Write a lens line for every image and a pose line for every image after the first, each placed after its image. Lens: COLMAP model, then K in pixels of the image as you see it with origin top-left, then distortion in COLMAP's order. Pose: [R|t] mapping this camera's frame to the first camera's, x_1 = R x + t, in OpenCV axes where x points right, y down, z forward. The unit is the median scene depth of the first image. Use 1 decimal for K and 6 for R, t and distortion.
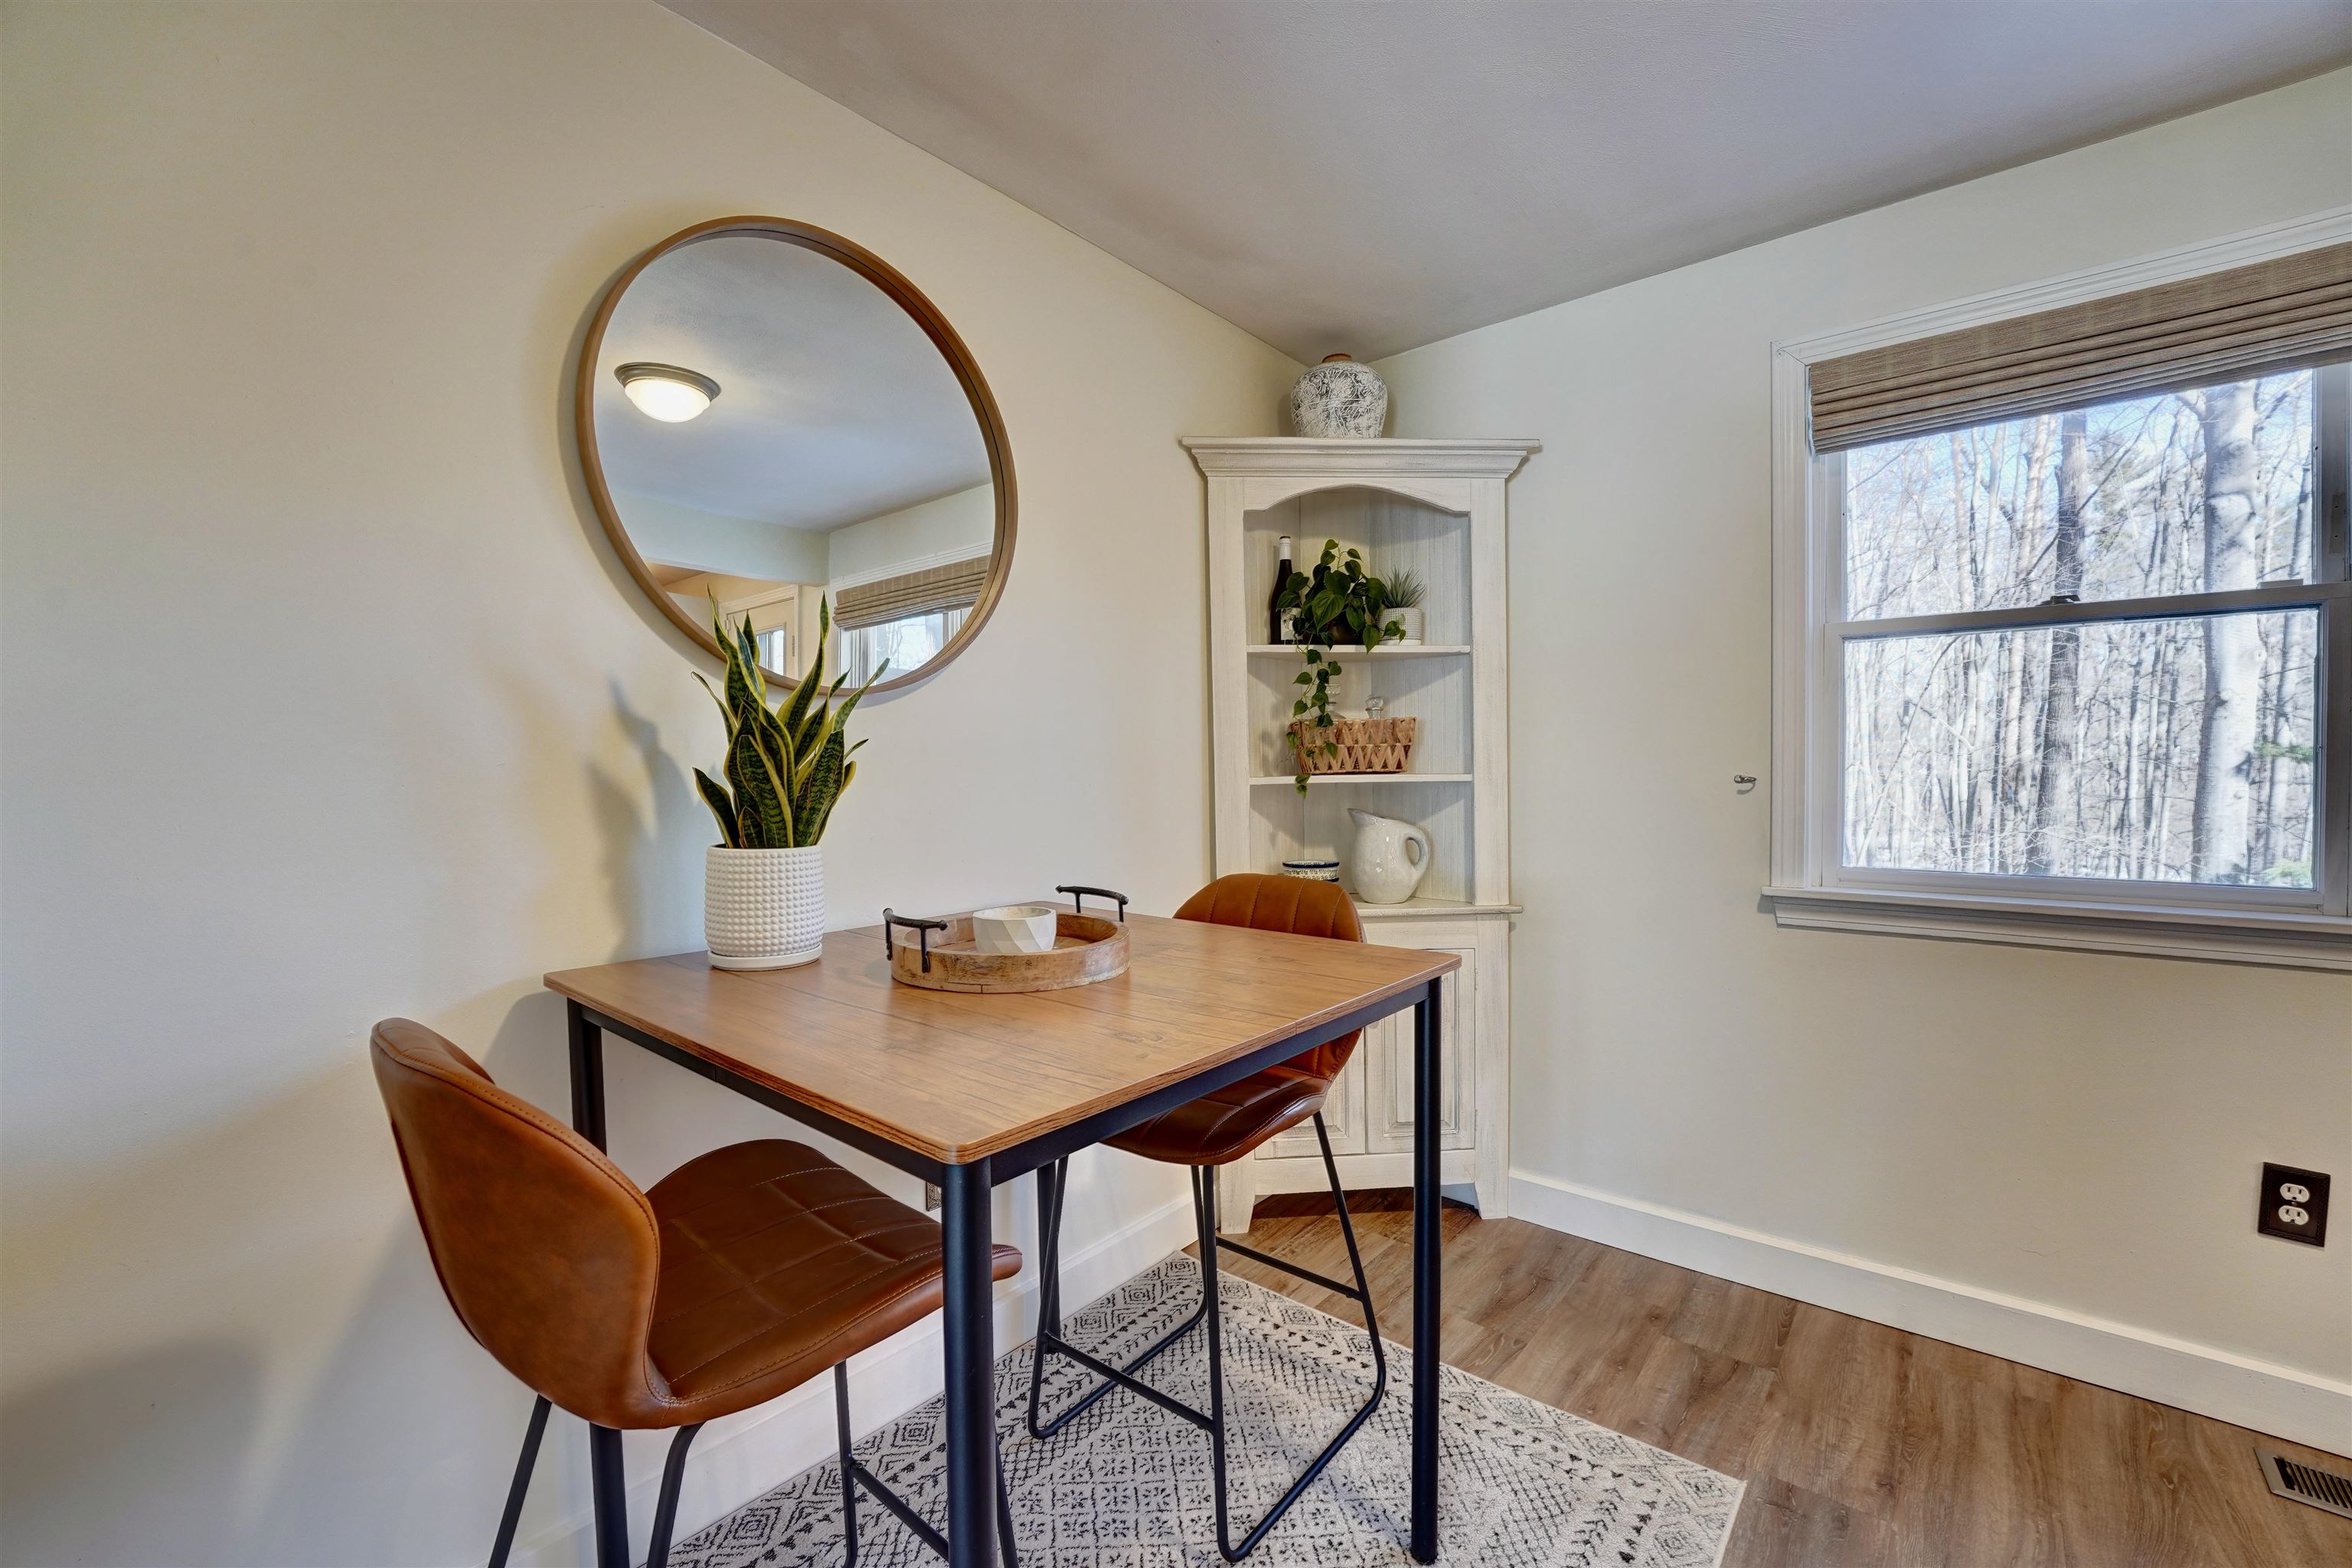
lens RADIAL K [[961.3, 0, 1163.6], [0, 961.3, 791.0], [0, 0, 1]] dist [-0.032340, 0.004189]
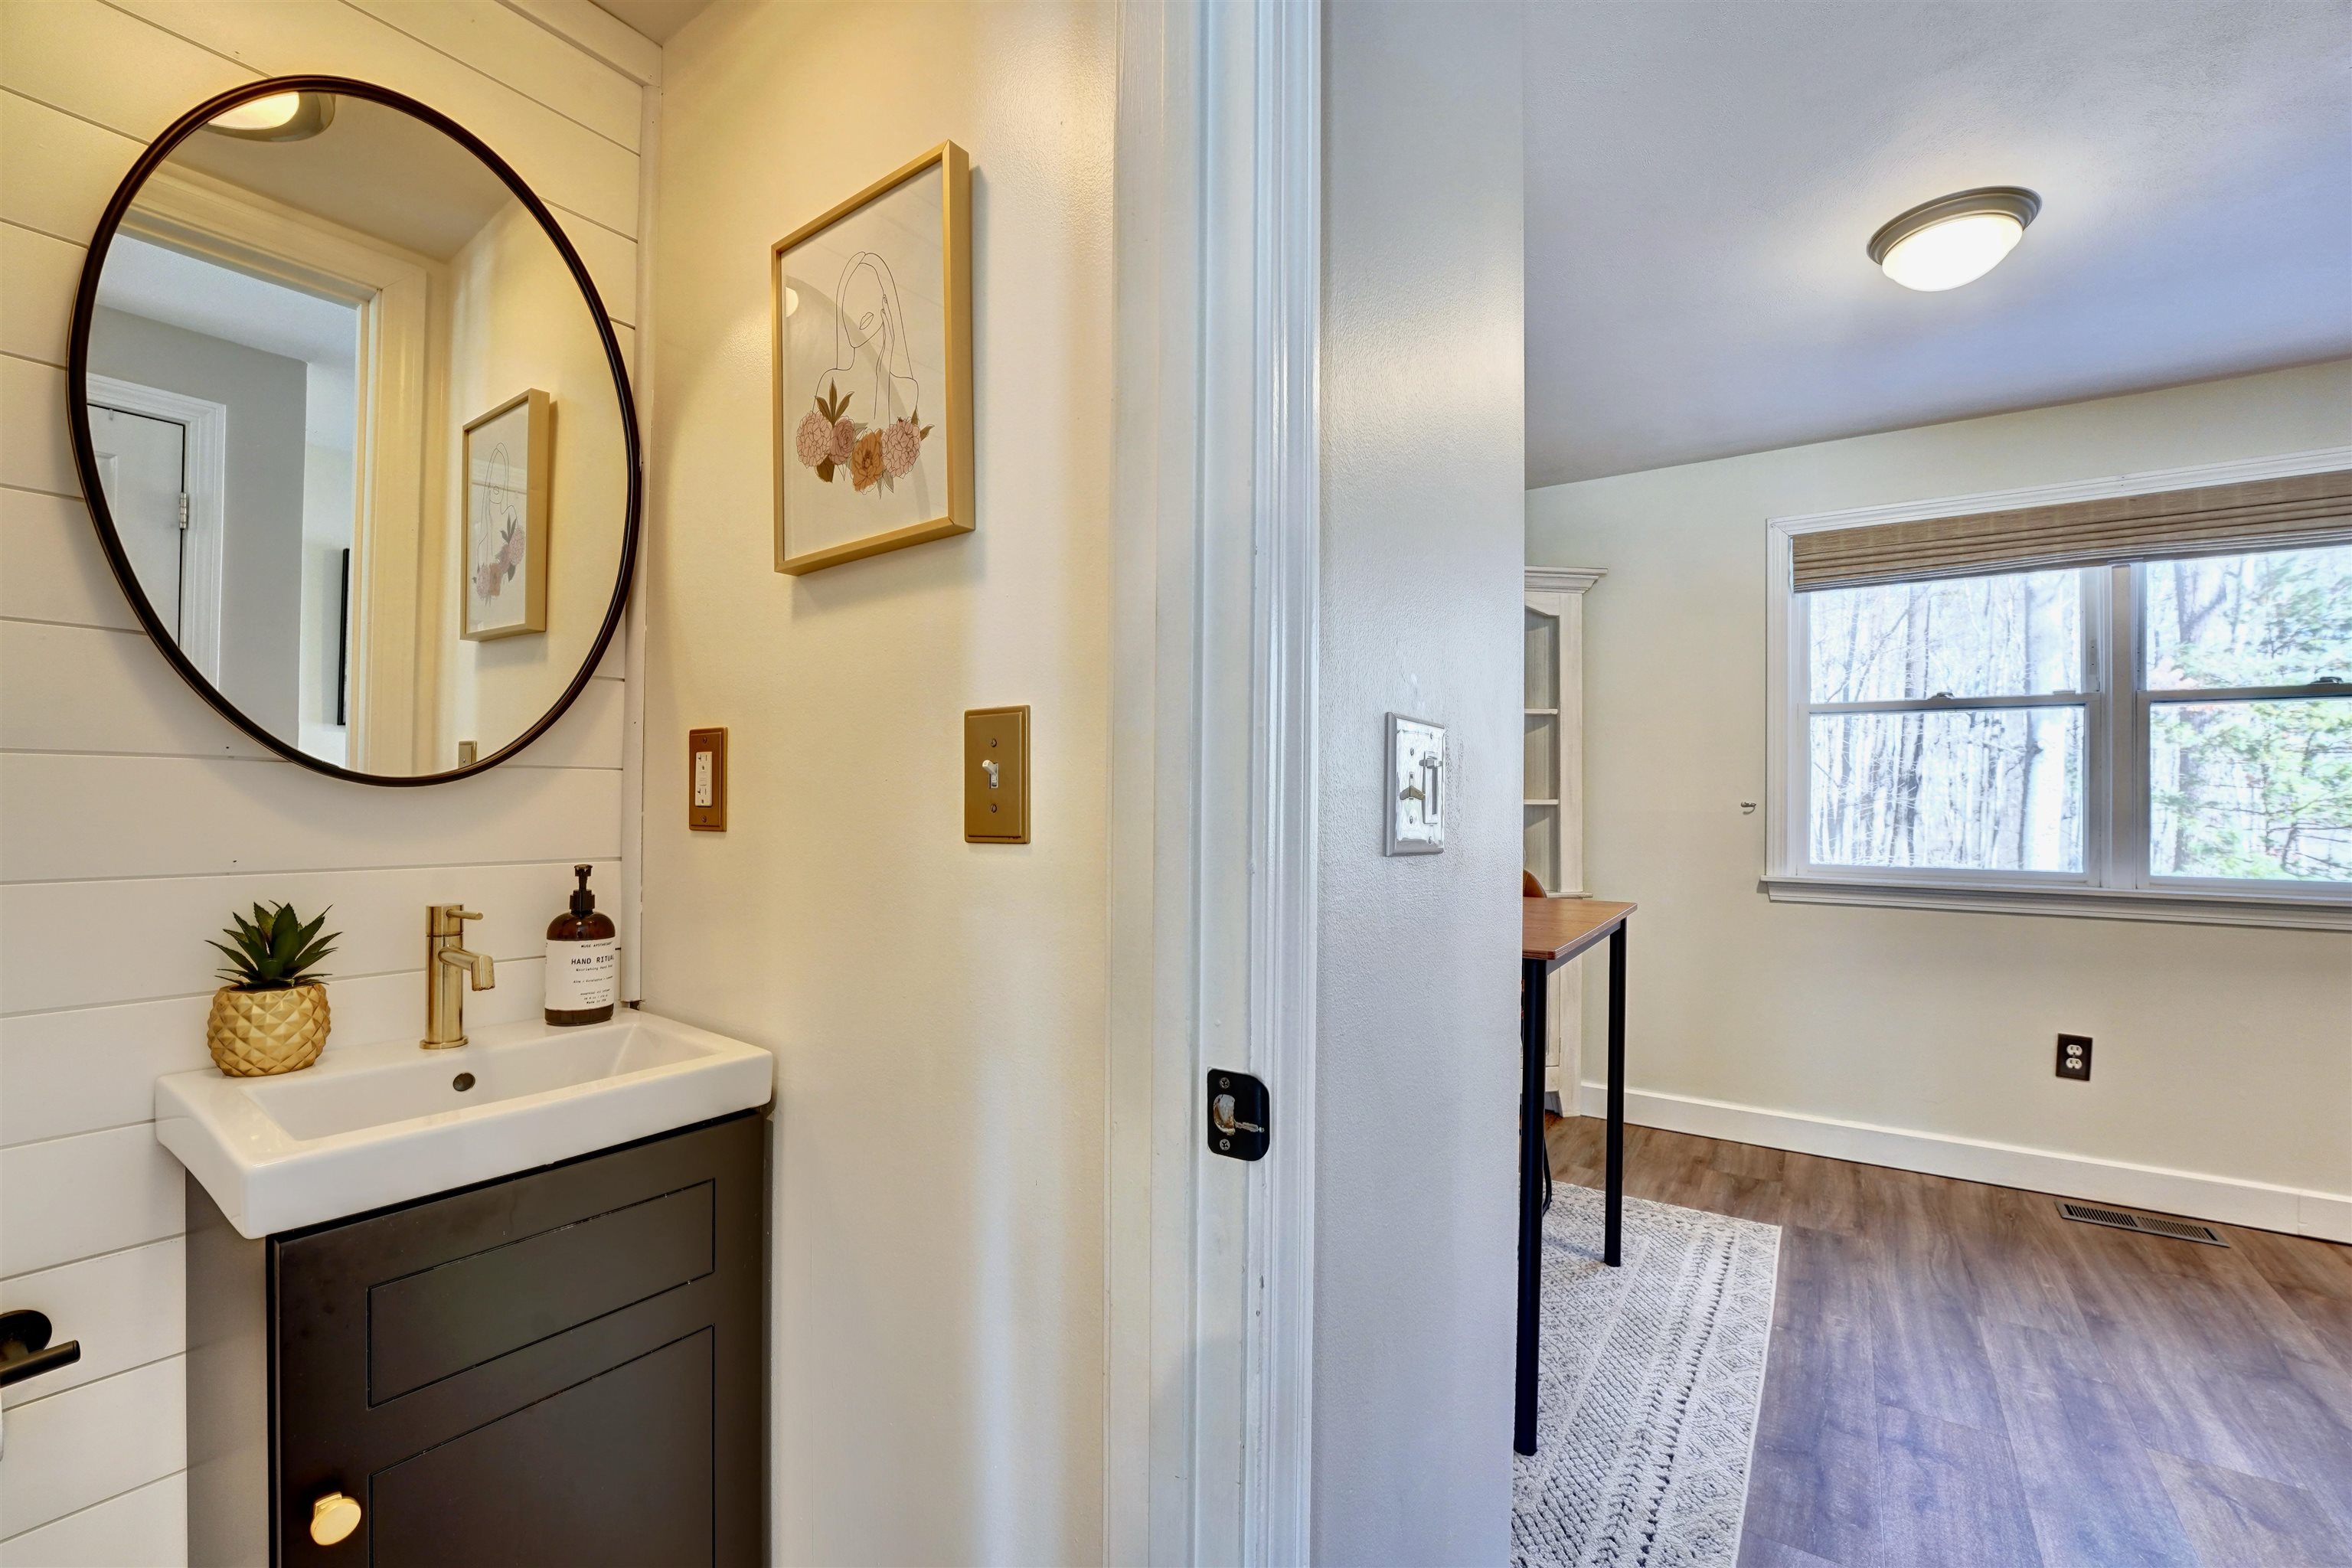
lens RADIAL K [[961.3, 0, 1189.5], [0, 961.3, 801.5], [0, 0, 1]] dist [-0.032340, 0.004189]
pose [[0.993195, 0.014580, 0.115550, -0.520433], [-0.012018, 0.999667, -0.022845, 0.031725], [-0.115845, 0.021301, 0.993039, -0.464096]]
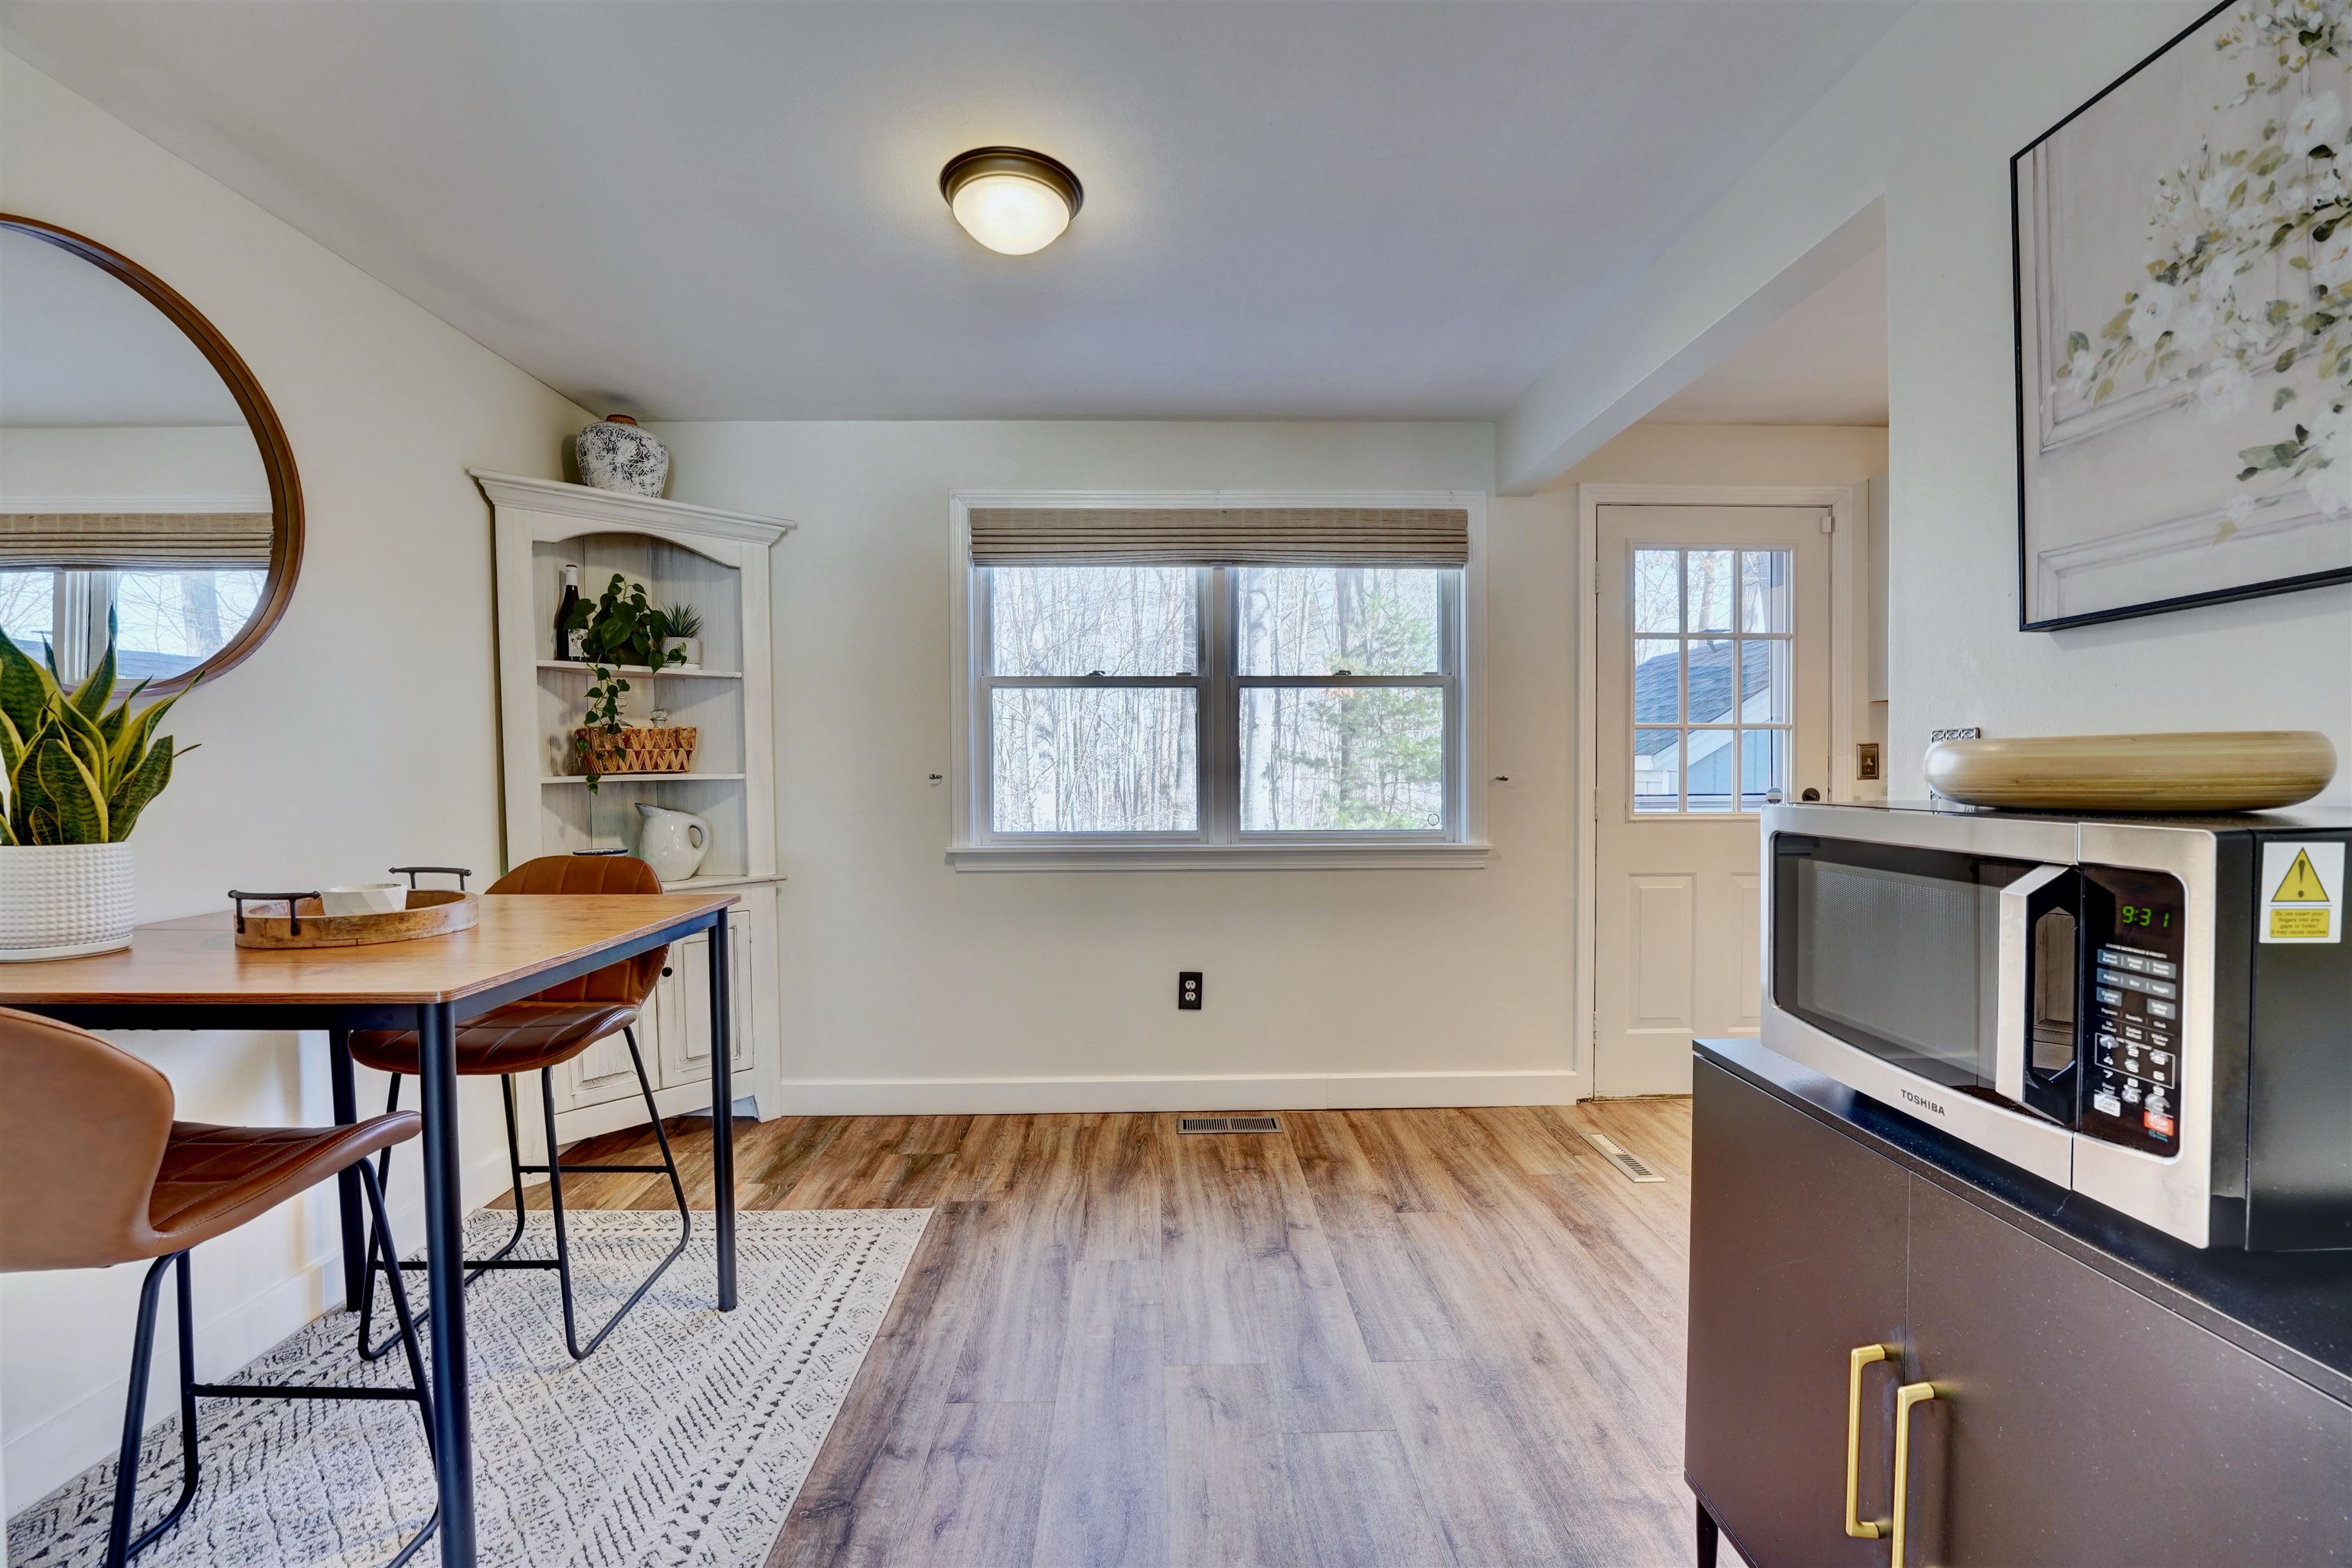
lens RADIAL K [[961.3, 0, 1177.4], [0, 961.3, 787.8], [0, 0, 1]] dist [-0.032340, 0.004189]
pose [[0.738283, -0.013044, 0.674365, -0.144979], [0.014939, 0.999884, 0.002986, 0.008541], [-0.674326, 0.007870, 0.738392, -0.431969]]
